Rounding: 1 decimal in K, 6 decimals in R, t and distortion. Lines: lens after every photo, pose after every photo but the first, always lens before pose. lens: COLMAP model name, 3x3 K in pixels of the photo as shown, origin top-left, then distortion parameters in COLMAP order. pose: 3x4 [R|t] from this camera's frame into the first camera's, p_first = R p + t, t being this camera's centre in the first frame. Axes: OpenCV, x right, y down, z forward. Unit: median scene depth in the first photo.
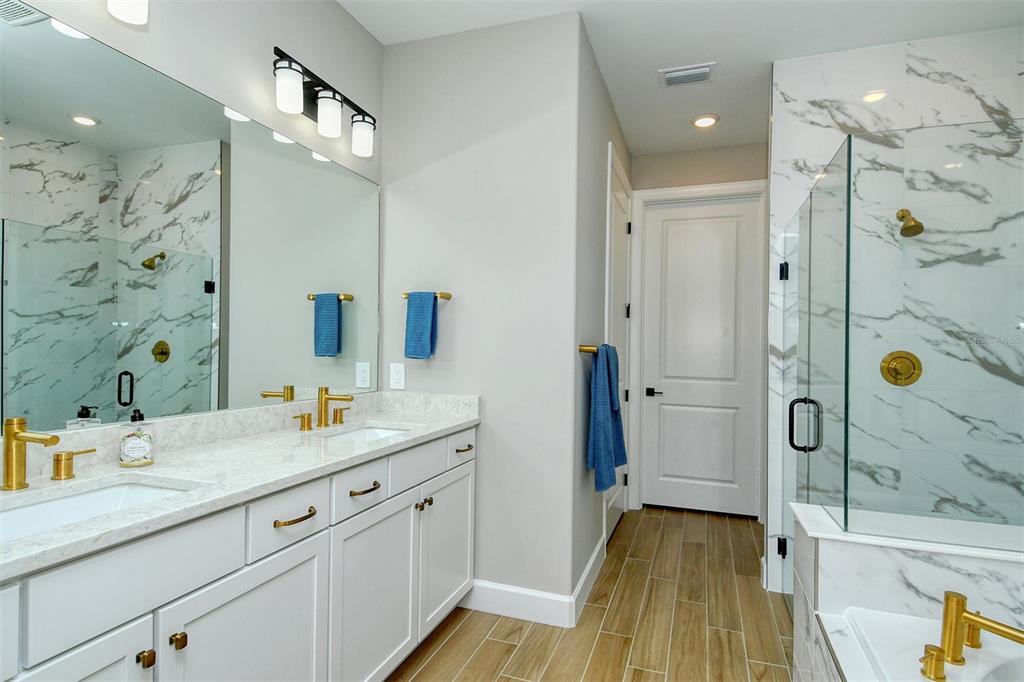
lens RADIAL K [[542.0, 0, 515.1], [0, 542.0, 344.8], [0, 0, 1]] dist [0.015875, -0.012928]
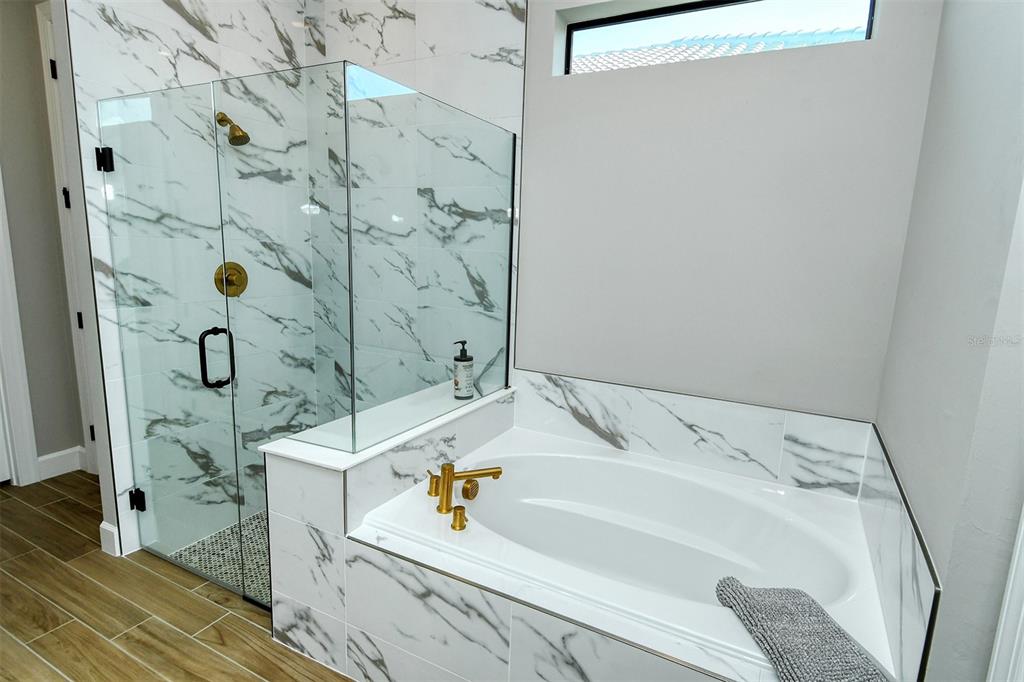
lens RADIAL K [[542.0, 0, 517.7], [0, 542.0, 337.8], [0, 0, 1]] dist [0.015875, -0.012928]
pose [[0.129803, -0.181370, 0.974811, -0.230752], [-0.039737, 0.981387, 0.187884, -0.062756], [-0.990743, -0.063124, 0.120180, 0.355559]]
